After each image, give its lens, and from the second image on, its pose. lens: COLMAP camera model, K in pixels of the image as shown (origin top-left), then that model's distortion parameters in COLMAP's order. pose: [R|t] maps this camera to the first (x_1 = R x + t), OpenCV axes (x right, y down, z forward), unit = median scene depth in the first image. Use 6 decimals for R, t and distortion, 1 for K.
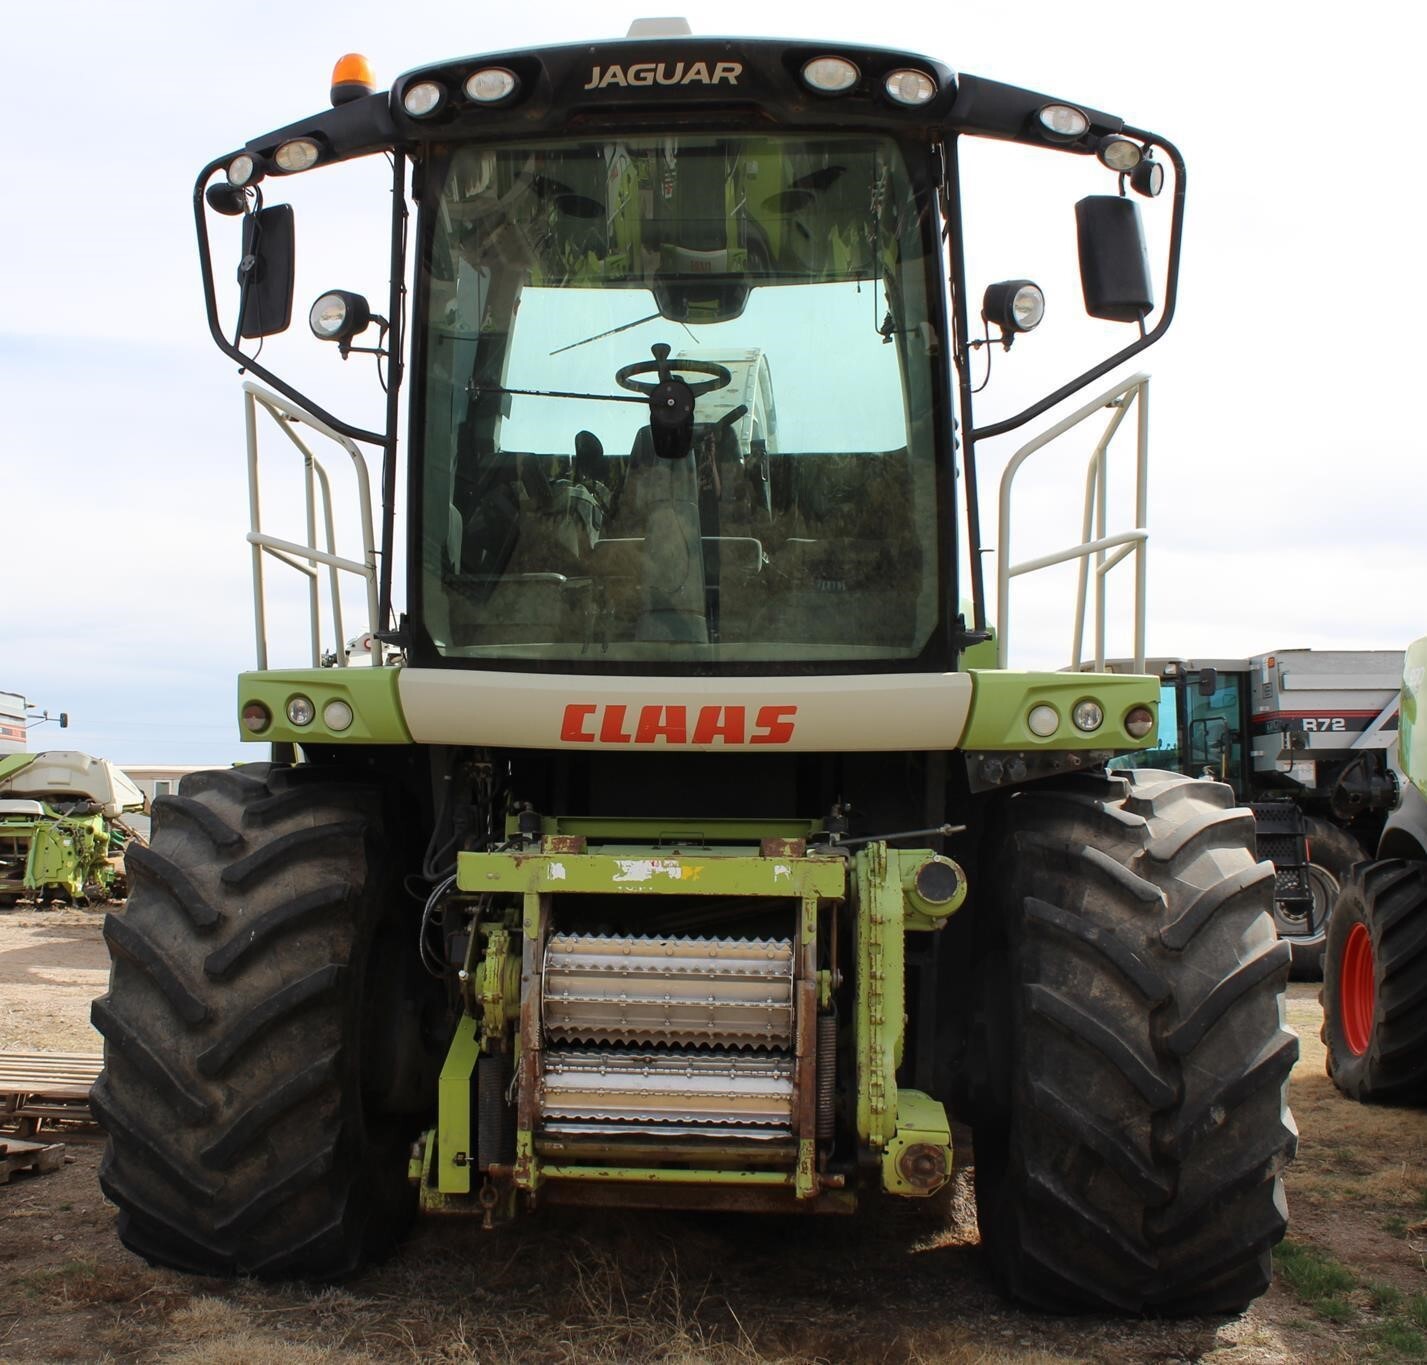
lens RADIAL K [[1628.2, 0, 710.9], [0, 1628.2, 684.6], [0, 0, 1]] dist [-0.115417, 0.000000]
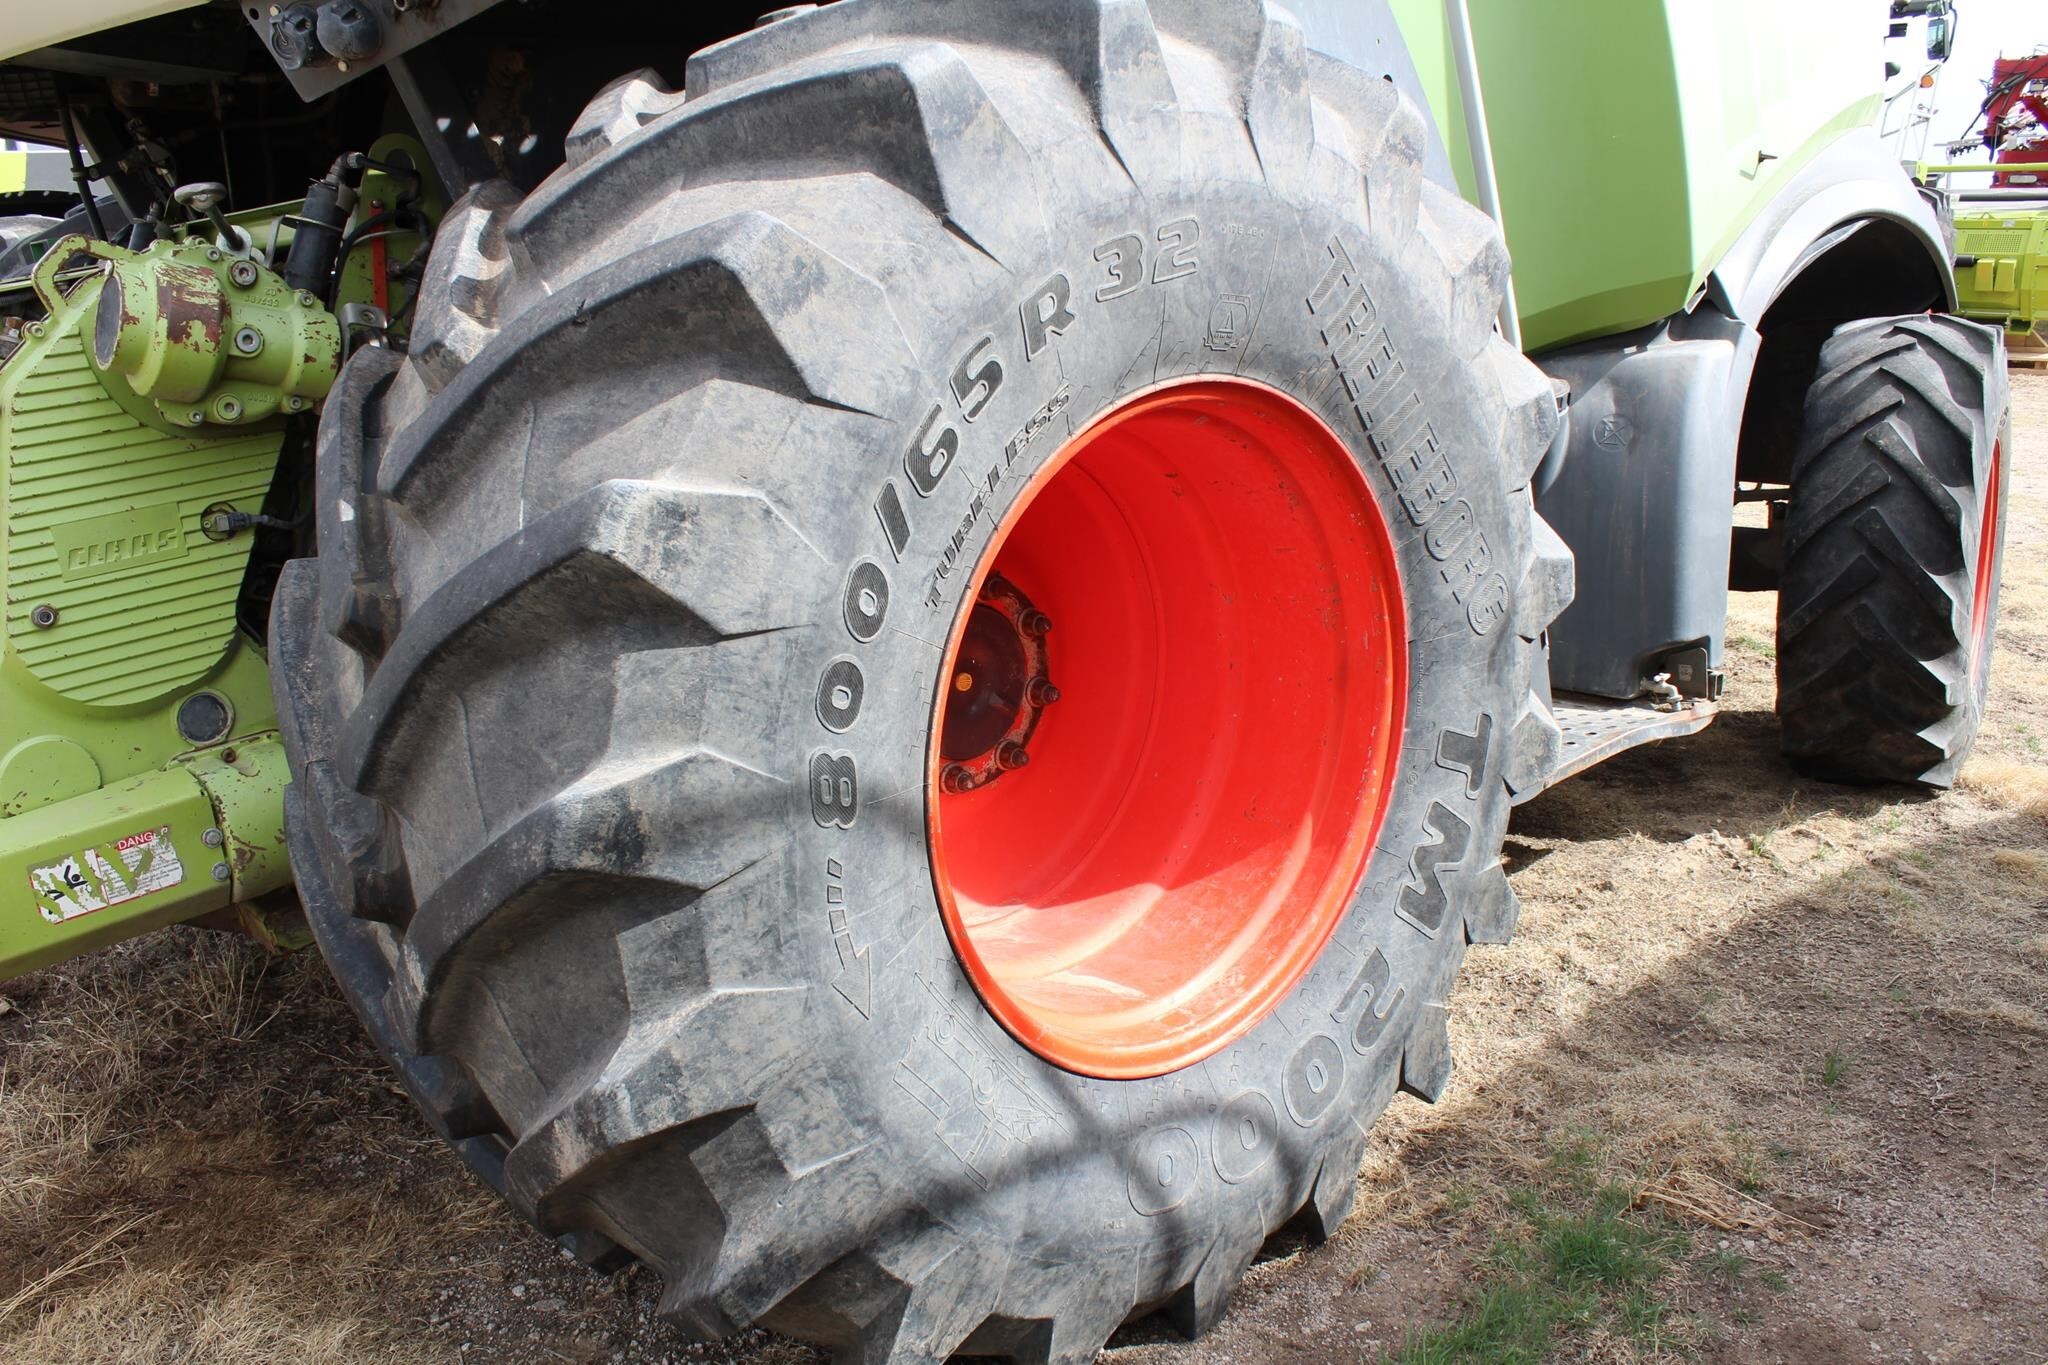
lens RADIAL K [[1730.4, 0, 1012.1], [0, 1730.4, 702.7], [0, 0, 1]] dist [-0.166276, 0.151589]
pose [[0.723972, 0.128629, -0.677731, 0.639900], [0.110073, 0.948333, 0.297571, 0.112046], [0.680990, -0.290033, 0.672408, 0.826527]]
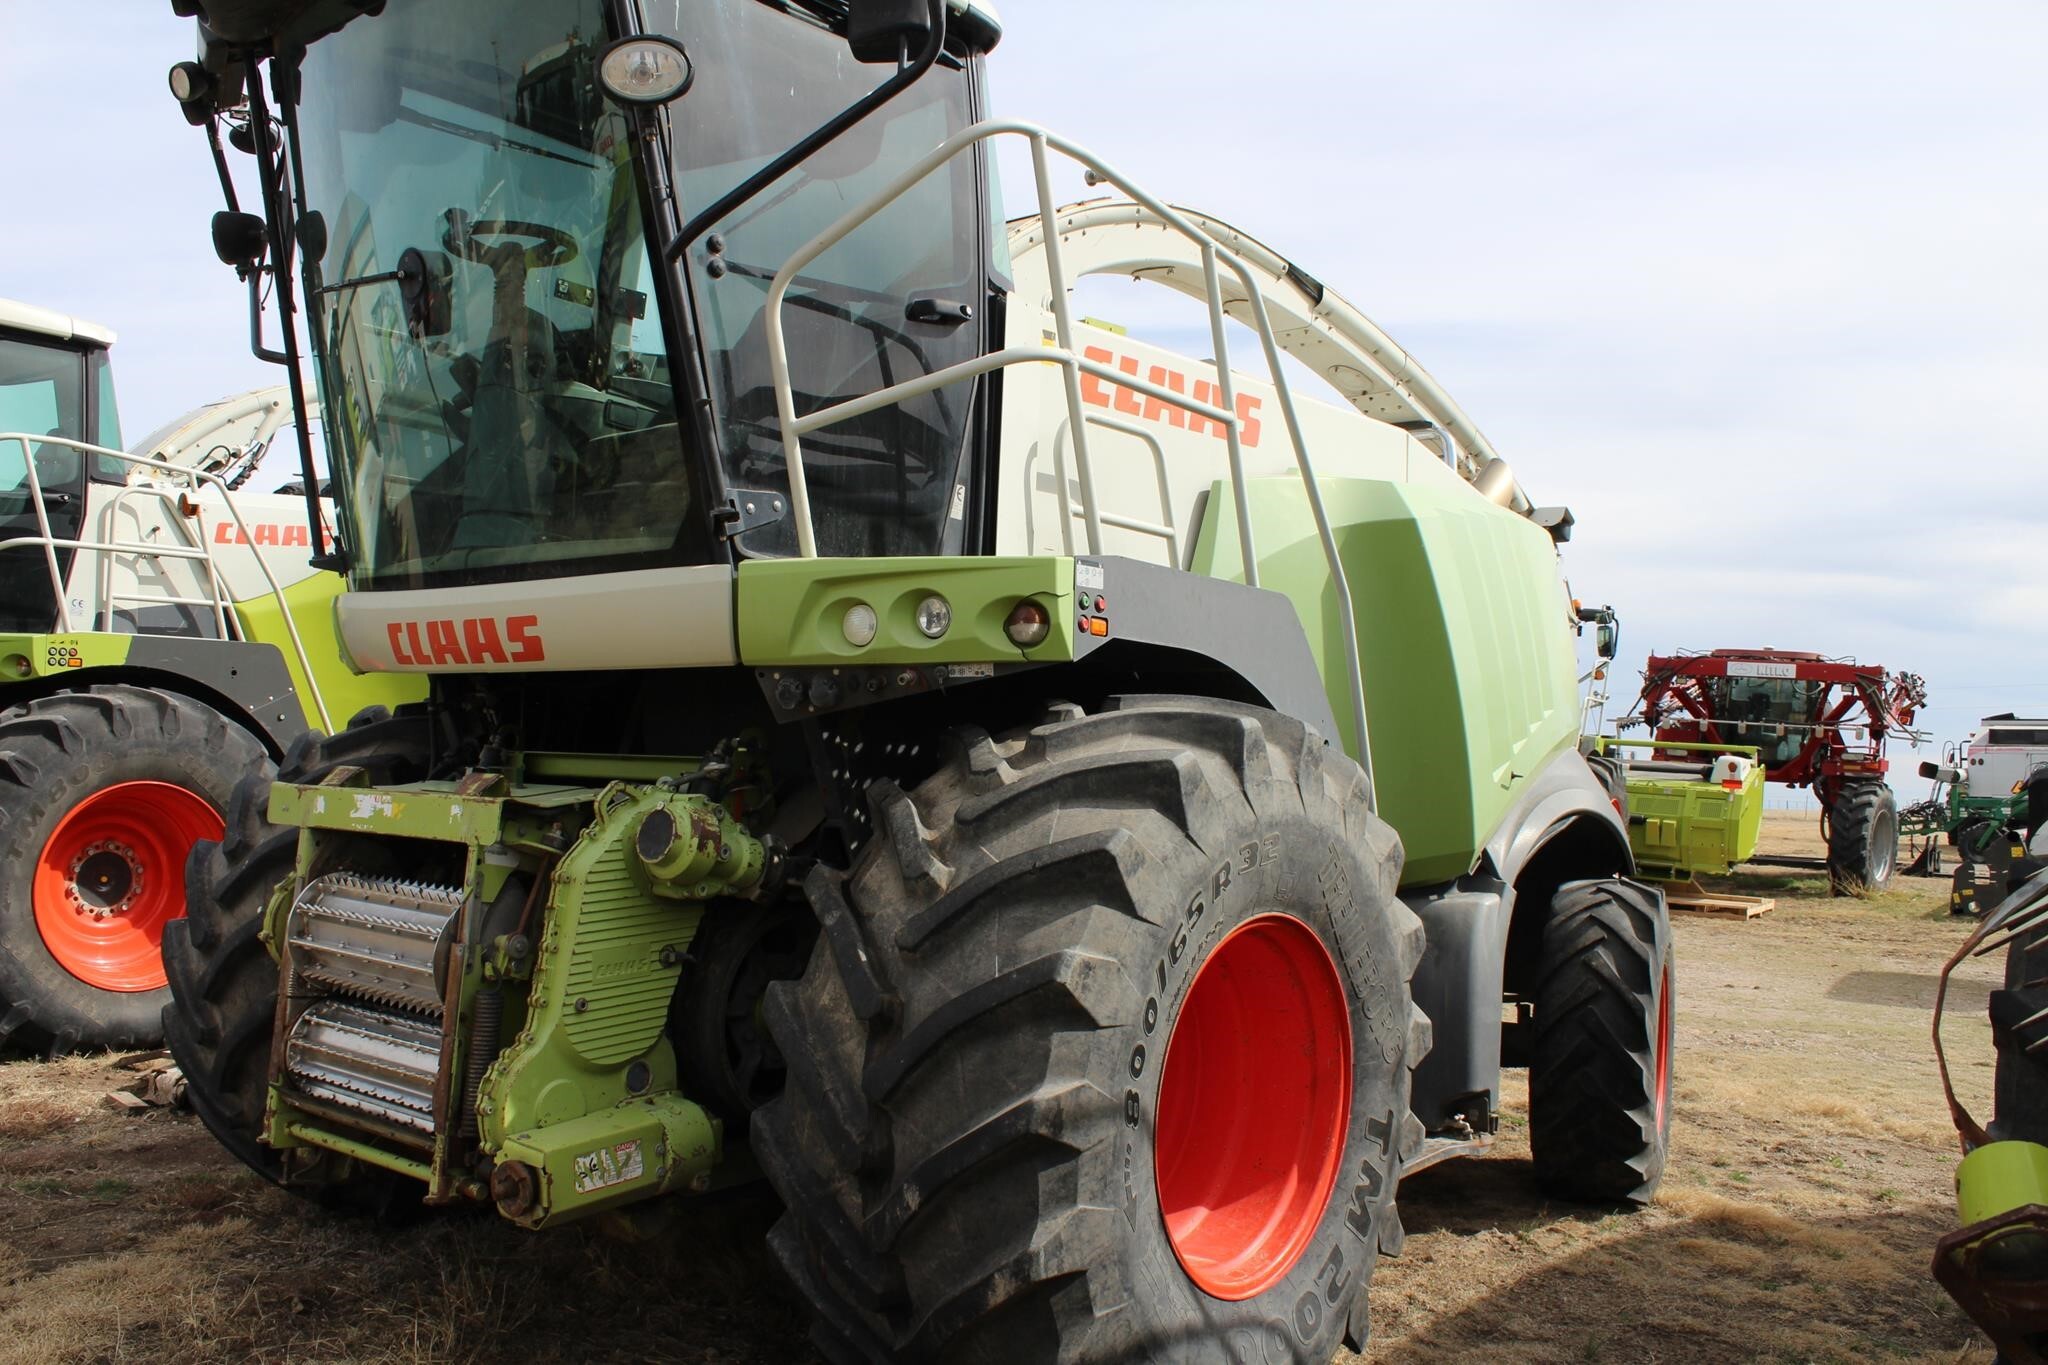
lens RADIAL K [[1730.4, 0, 1031.8], [0, 1730.4, 685.4], [0, 0, 1]] dist [-0.166276, 0.151589]
pose [[0.828766, -0.013337, -0.559437, 0.742575], [0.026759, 0.999517, 0.015813, 0.041487], [0.558955, -0.028076, 0.828722, 0.420271]]
